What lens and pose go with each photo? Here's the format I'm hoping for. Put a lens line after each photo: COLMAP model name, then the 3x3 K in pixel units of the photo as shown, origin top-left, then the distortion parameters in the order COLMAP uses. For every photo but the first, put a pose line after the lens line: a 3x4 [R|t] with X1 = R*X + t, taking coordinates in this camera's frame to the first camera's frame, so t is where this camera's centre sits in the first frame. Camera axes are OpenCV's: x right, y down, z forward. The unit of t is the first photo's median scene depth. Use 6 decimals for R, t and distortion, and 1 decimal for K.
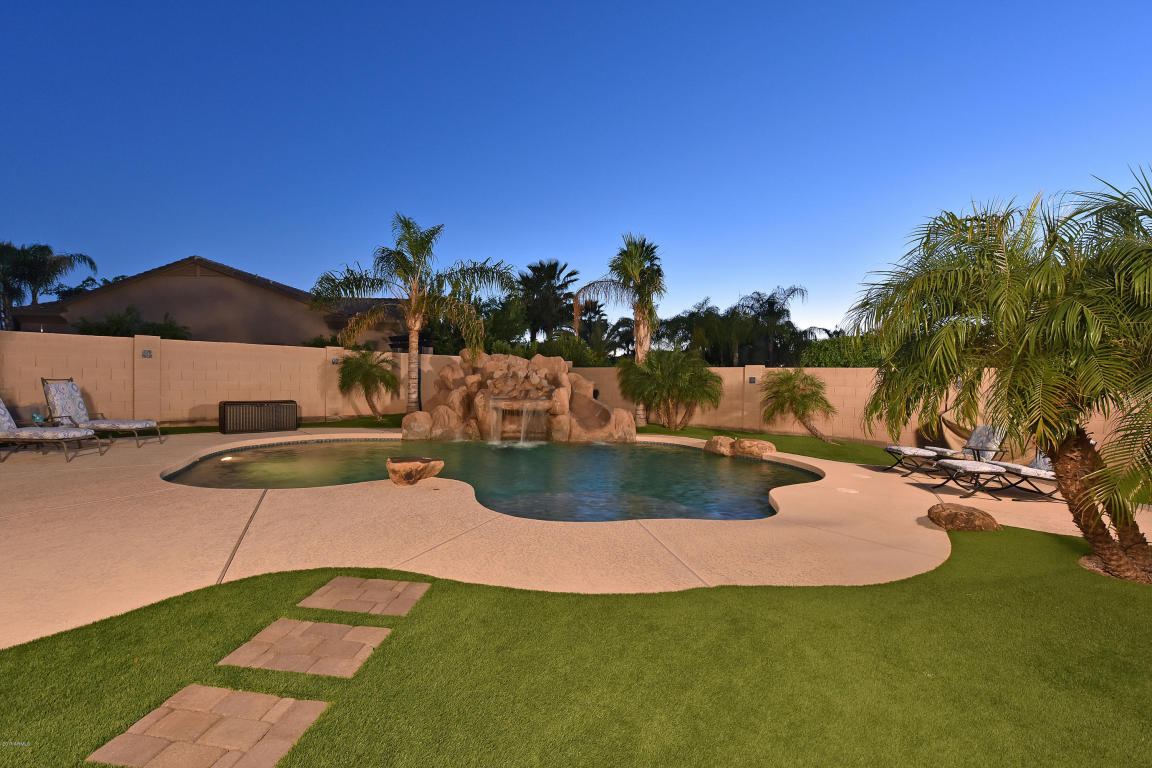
lens RADIAL K [[474.7, 0, 566.9], [0, 474.7, 387.6], [0, 0, 1]] dist [-0.017698, -0.000052]
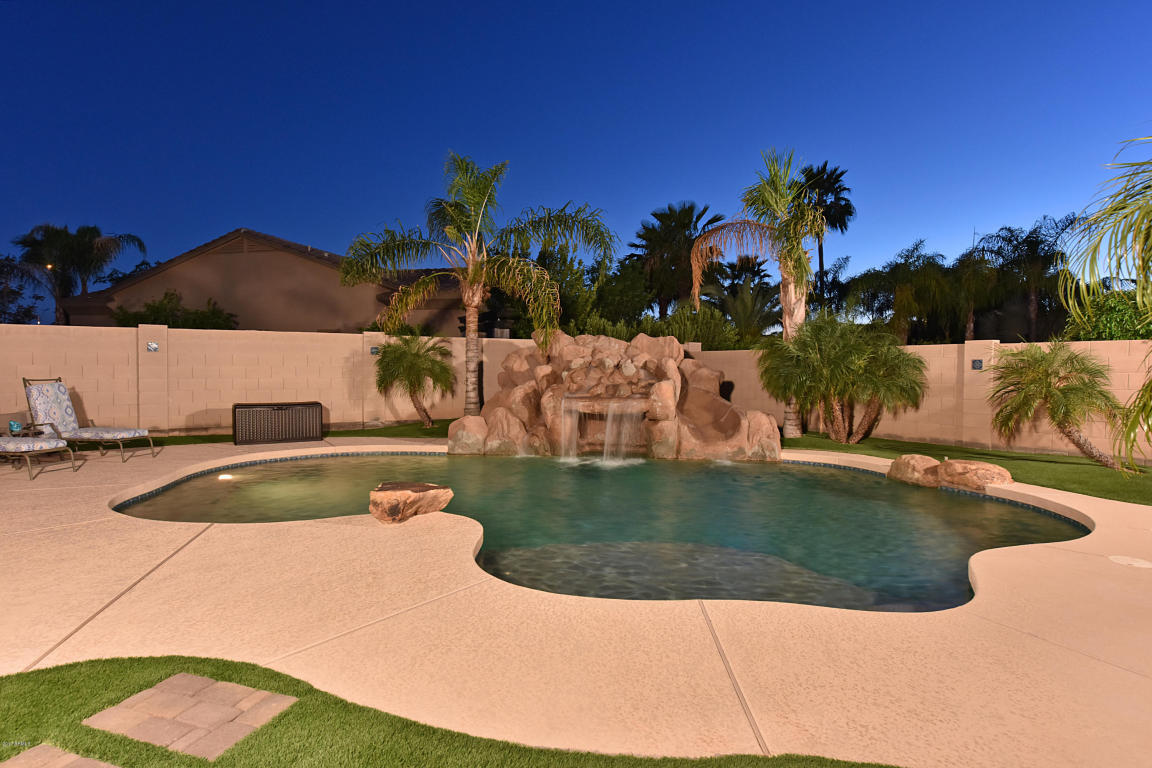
lens RADIAL K [[635.7, 0, 577.4], [0, 635.7, 381.6], [0, 0, 1]] dist [-0.004328, -0.001520]
pose [[0.973517, -0.013431, -0.228220, 0.073066], [0.013810, 0.999905, 0.000065, -0.000614], [0.228198, -0.003215, 0.973610, 0.070749]]
